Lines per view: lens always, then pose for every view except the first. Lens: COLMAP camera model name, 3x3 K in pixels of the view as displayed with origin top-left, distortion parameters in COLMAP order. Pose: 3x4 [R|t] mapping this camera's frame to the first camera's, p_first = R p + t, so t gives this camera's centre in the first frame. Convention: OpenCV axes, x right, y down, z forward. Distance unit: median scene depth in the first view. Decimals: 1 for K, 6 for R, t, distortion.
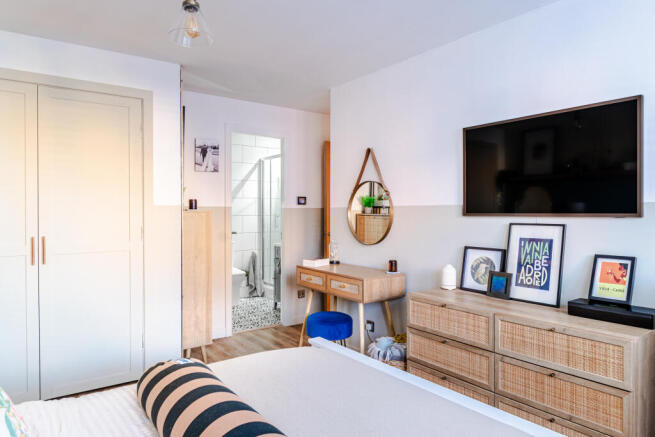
lens RADIAL K [[423.7, 0, 327.4], [0, 423.7, 217.3], [0, 0, 1]] dist [0.001908, -0.005200]
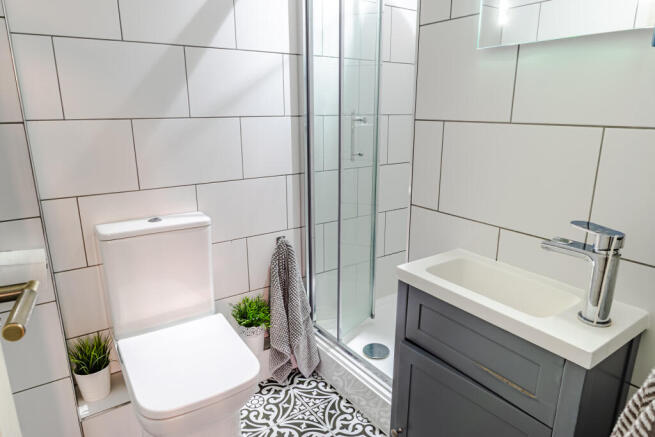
lens RADIAL K [[423.7, 0, 327.9], [0, 423.7, 219.1], [0, 0, 1]] dist [0.001908, -0.005200]
pose [[0.999874, 0.002389, -0.015710, -0.136059], [0.001654, 0.967622, 0.252397, -0.008820], [0.015804, -0.252392, 0.967496, 0.708215]]
